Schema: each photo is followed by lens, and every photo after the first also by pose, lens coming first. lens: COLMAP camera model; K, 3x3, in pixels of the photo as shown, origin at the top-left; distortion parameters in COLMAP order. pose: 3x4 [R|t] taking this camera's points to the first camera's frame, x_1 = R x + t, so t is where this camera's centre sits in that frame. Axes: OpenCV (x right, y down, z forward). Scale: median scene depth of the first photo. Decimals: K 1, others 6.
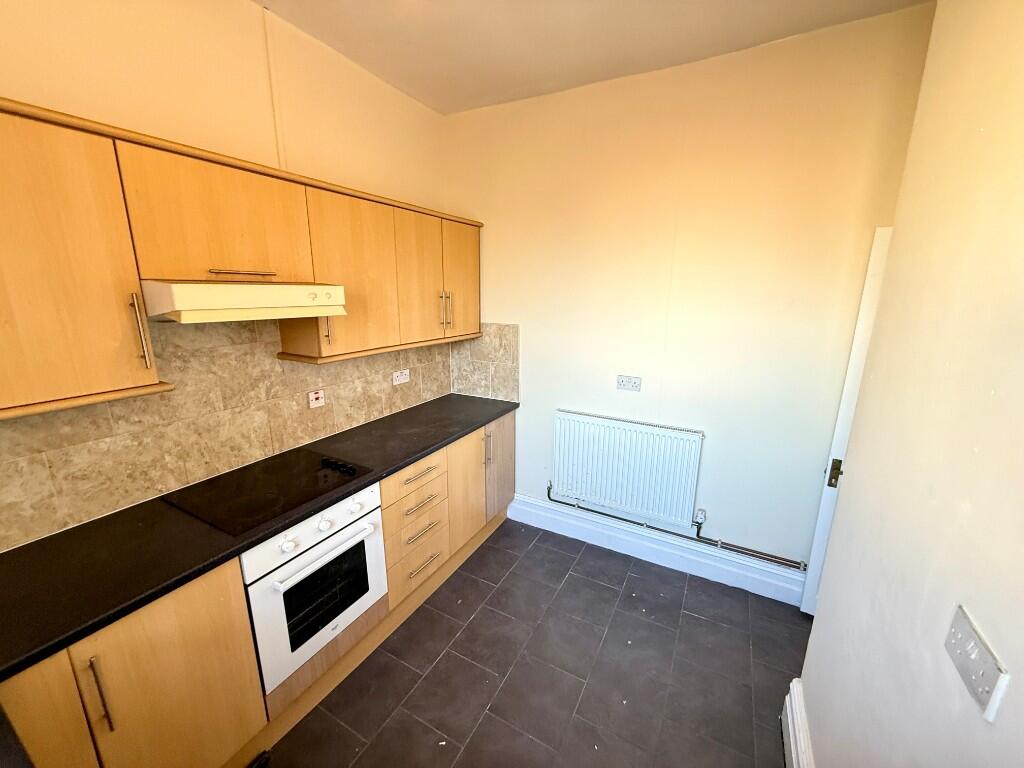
lens RADIAL K [[407.0, 0, 512.0], [0, 407.0, 383.1], [0, 0, 1]] dist [-0.001600, 0.000093]
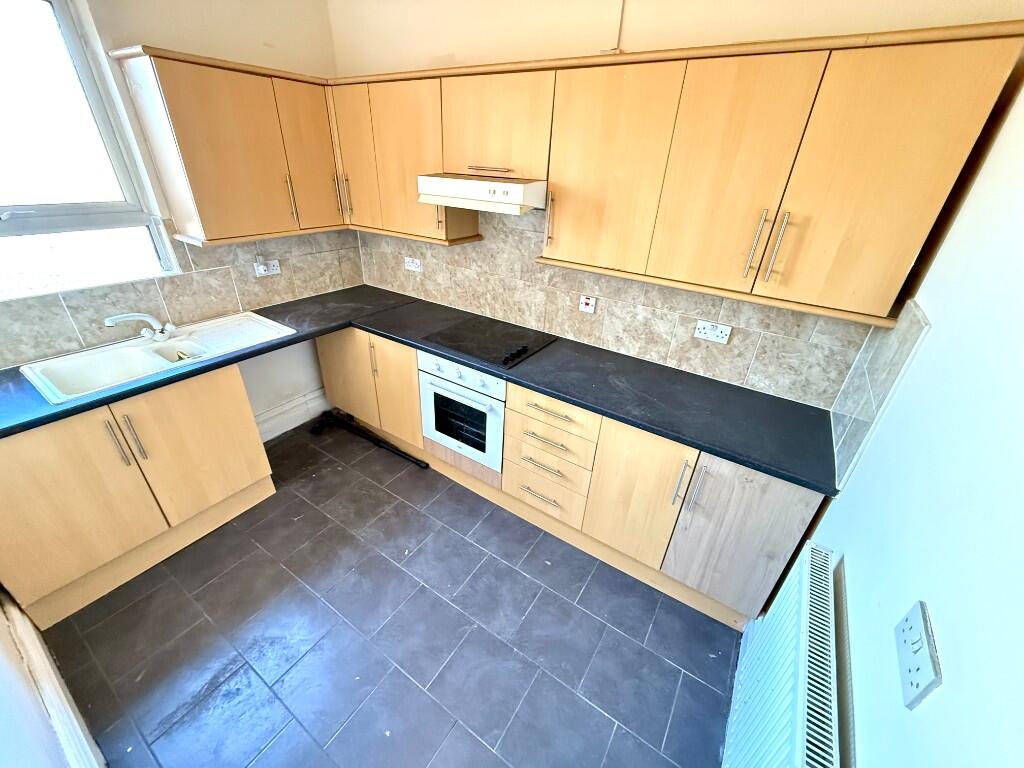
lens RADIAL K [[407.0, 0, 512.7], [0, 407.0, 384.1], [0, 0, 1]] dist [-0.001600, 0.000093]
pose [[-0.082825, 0.468760, -0.879434, 0.562320], [-0.269054, 0.839178, 0.472642, -0.239303], [0.959557, 0.275762, 0.056617, 0.865759]]
